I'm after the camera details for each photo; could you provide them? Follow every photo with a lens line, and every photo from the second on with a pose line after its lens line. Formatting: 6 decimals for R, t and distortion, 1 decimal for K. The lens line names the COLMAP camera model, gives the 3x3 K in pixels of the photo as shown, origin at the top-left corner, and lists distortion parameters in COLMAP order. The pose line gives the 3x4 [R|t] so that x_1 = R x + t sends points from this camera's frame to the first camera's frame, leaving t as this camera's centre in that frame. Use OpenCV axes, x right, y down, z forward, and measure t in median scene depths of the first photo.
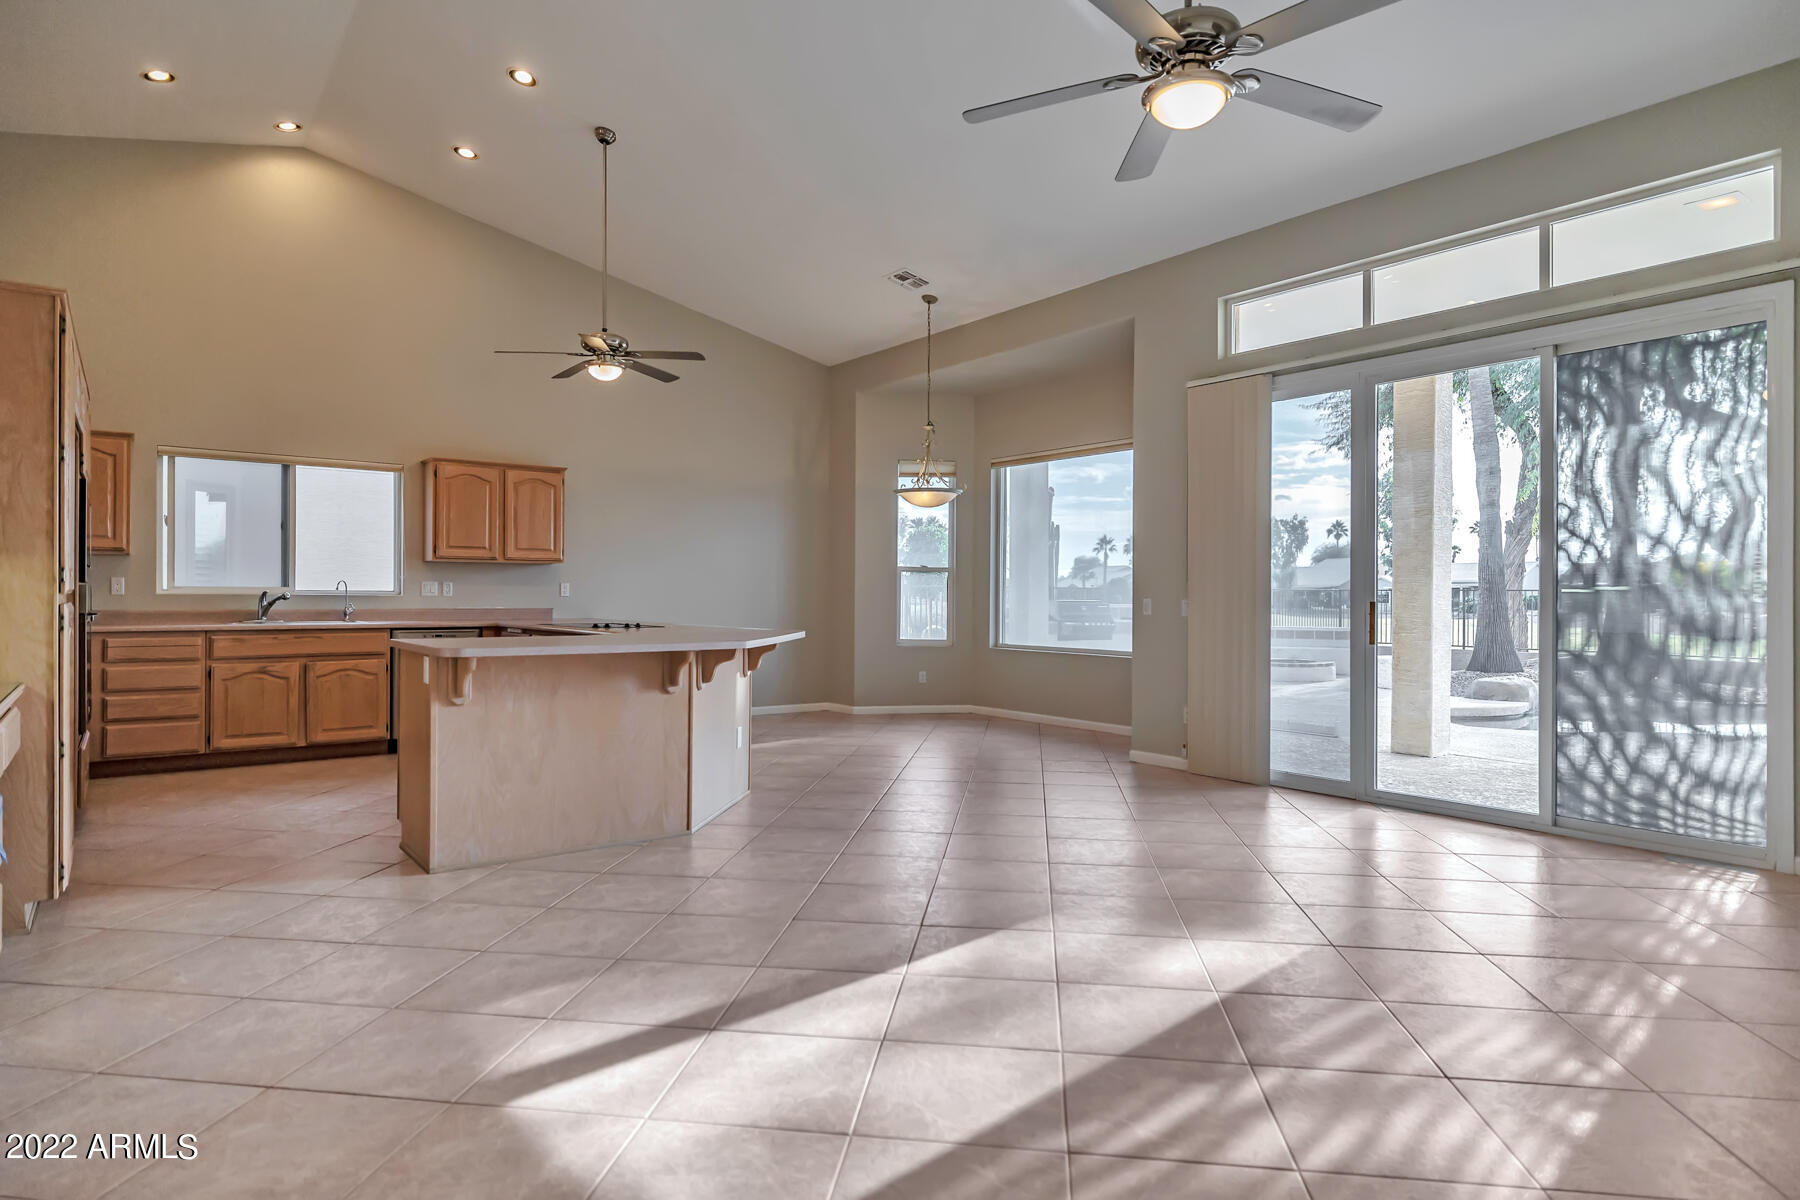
lens RADIAL K [[999.7, 0, 896.3], [0, 999.7, 600.9], [0, 0, 1]] dist [-0.000662, -0.000782]
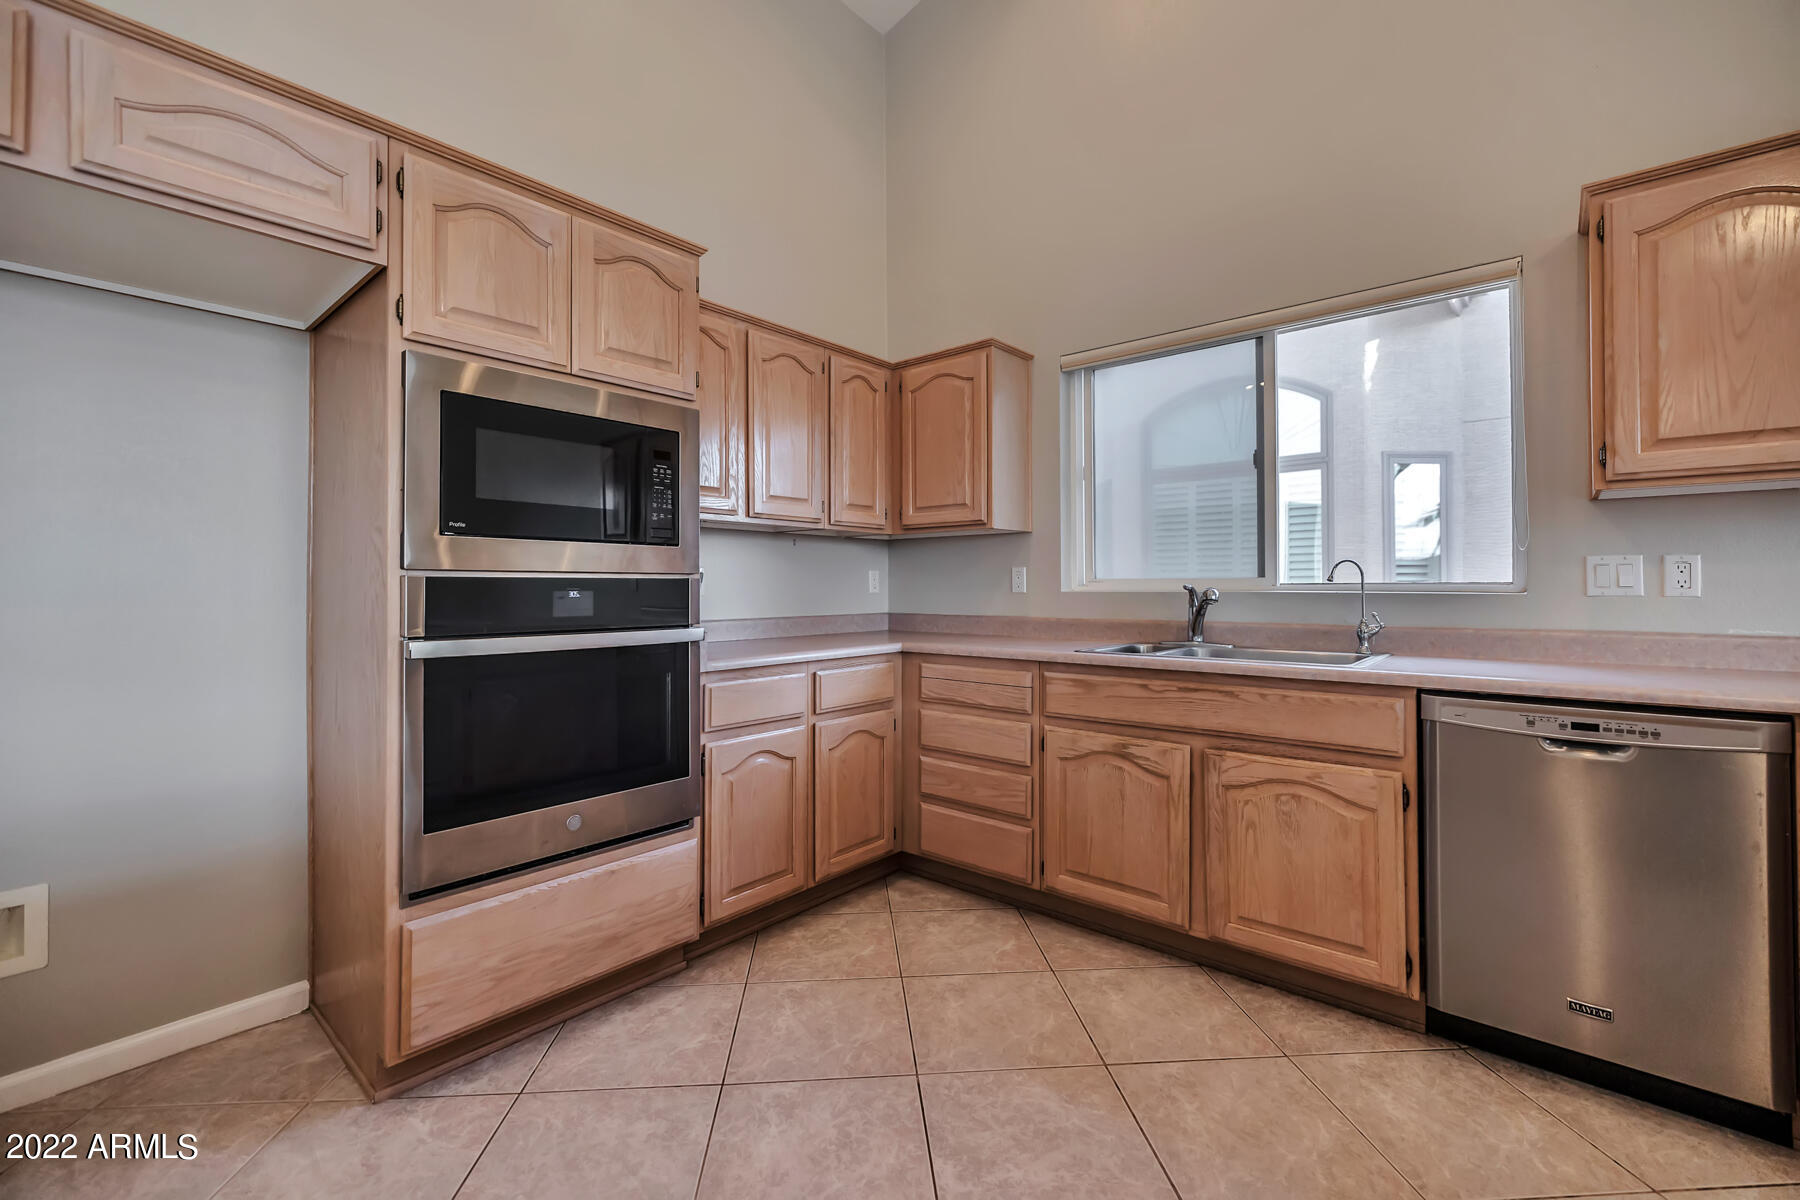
lens RADIAL K [[767.8, 0, 890.8], [0, 767.8, 578.0], [0, 0, 1]] dist [0.001950, 0.000074]
pose [[0.199493, -0.016754, -0.979756, -0.284930], [-0.002466, 0.999842, -0.017599, -0.006704], [0.979896, 0.005927, 0.199420, 0.790935]]
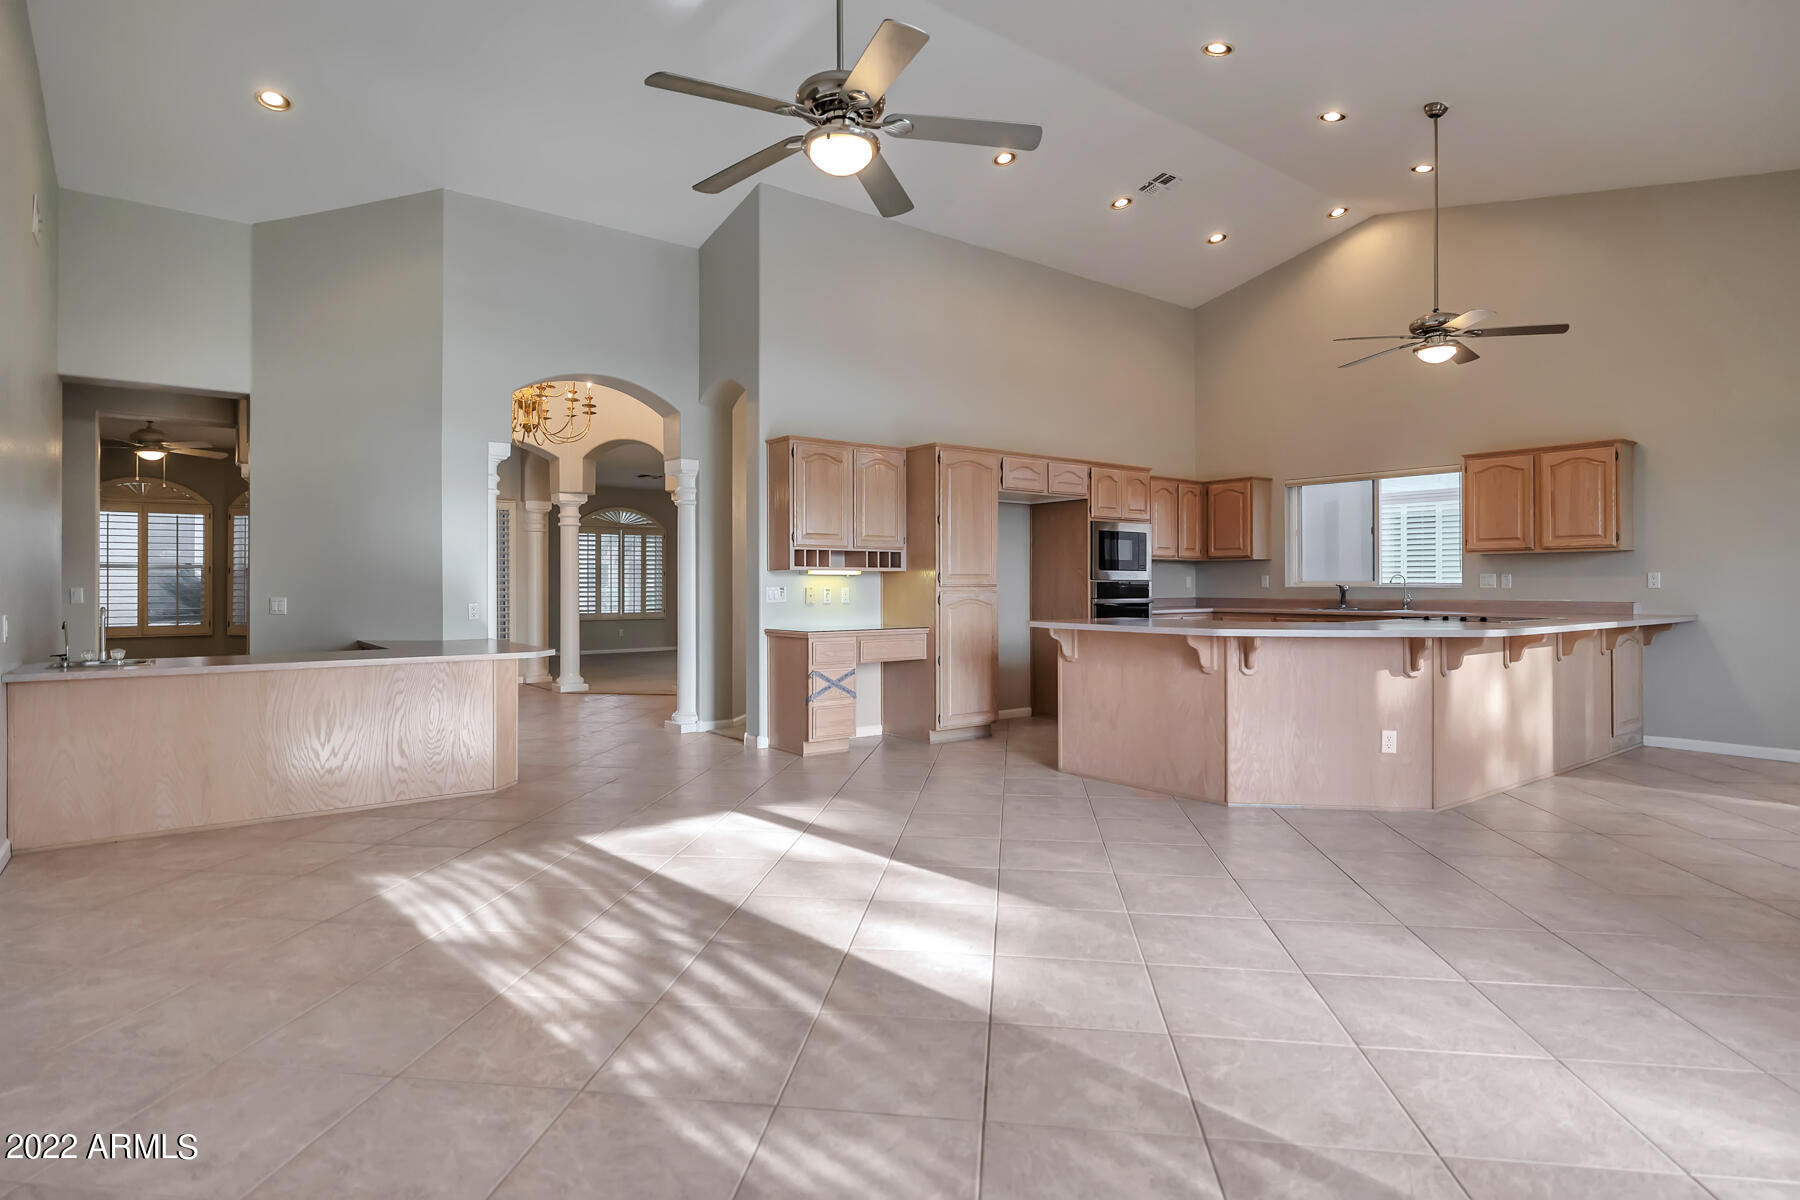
lens RADIAL K [[951.5, 0, 888.4], [0, 951.5, 580.4], [0, 0, 1]] dist [0.002039, 0.000453]
pose [[-0.001130, -0.010610, -0.999943, 0.580461], [-0.004671, 0.999933, -0.010604, 0.000645], [0.999988, 0.004658, -0.001180, 0.444559]]
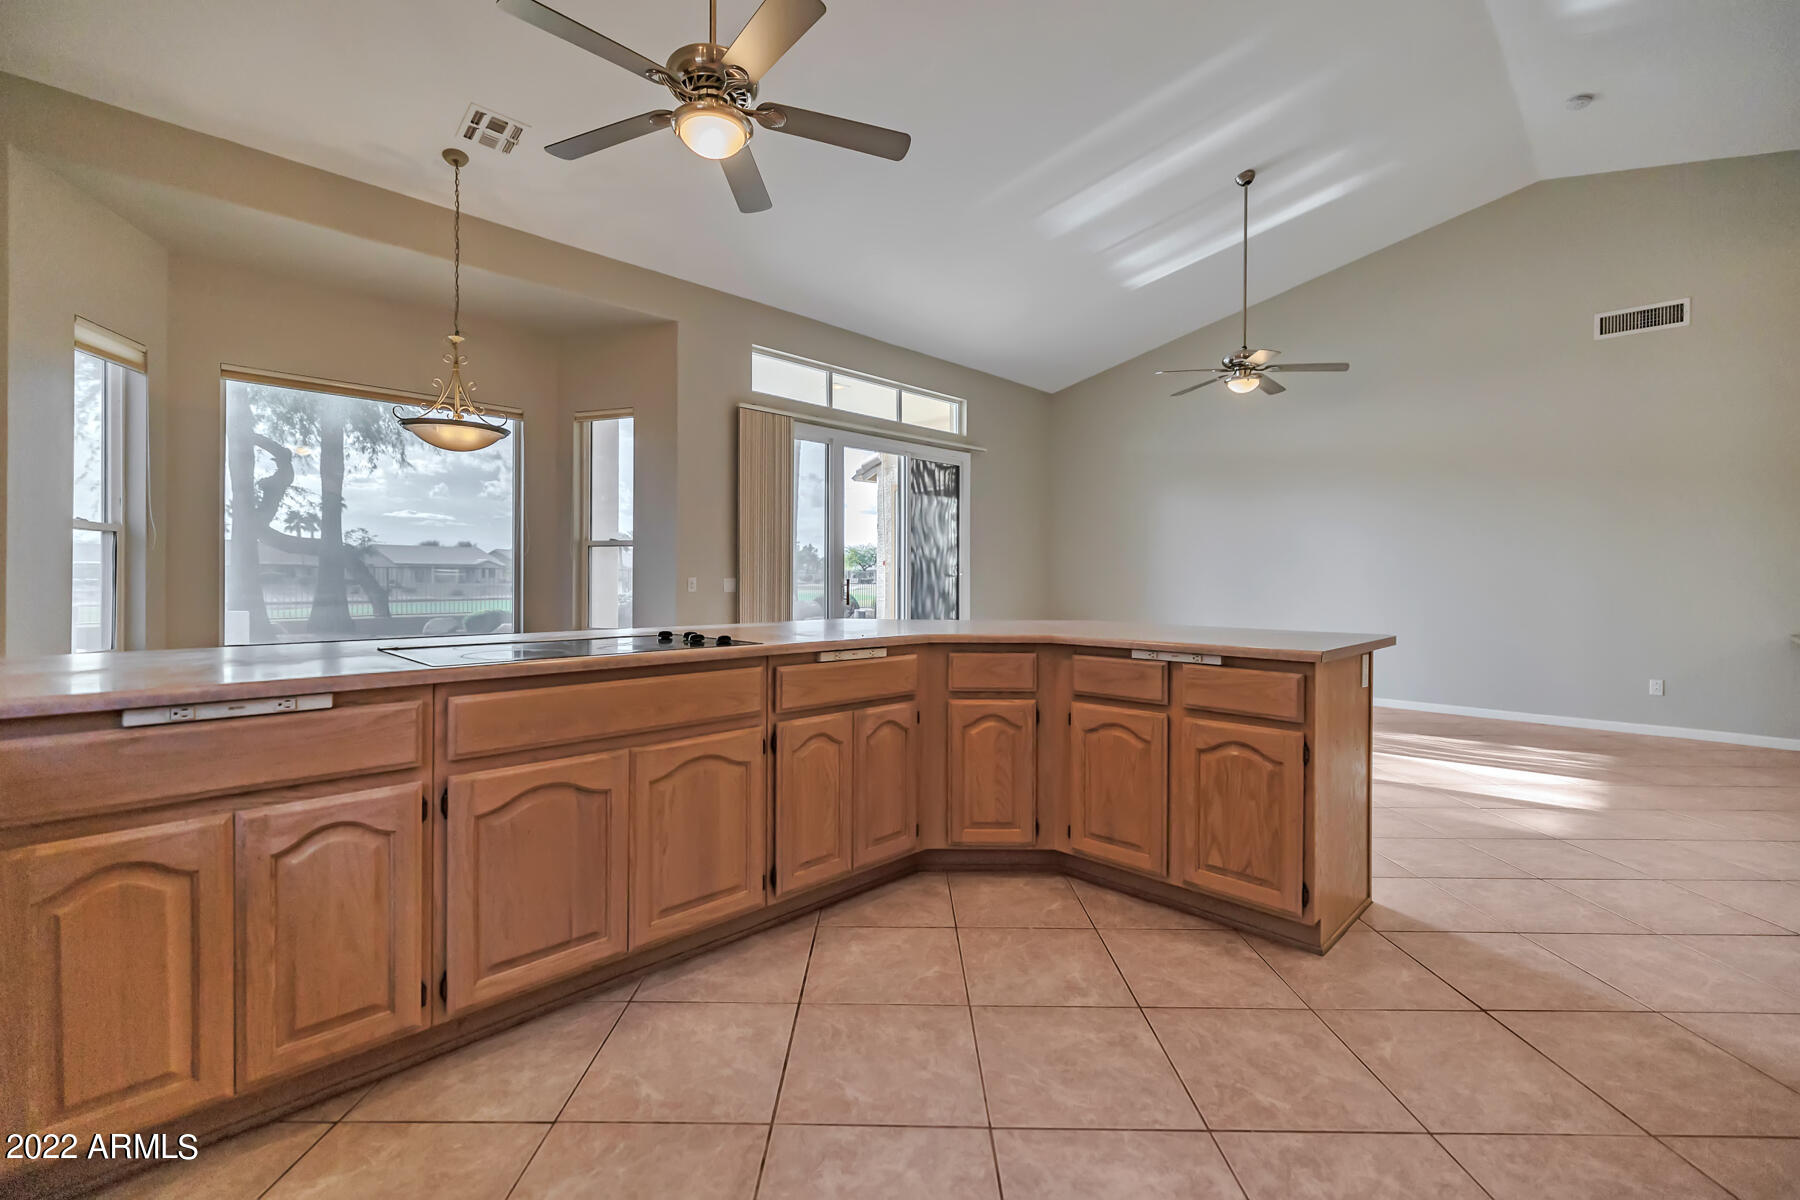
lens RADIAL K [[767.8, 0, 890.8], [0, 767.8, 578.0], [0, 0, 1]] dist [0.001950, 0.000074]
pose [[-0.119893, -0.006652, 0.992764, -0.644496], [0.000261, 0.999977, 0.006732, -0.008473], [-0.992787, 0.001067, -0.119889, 0.893649]]
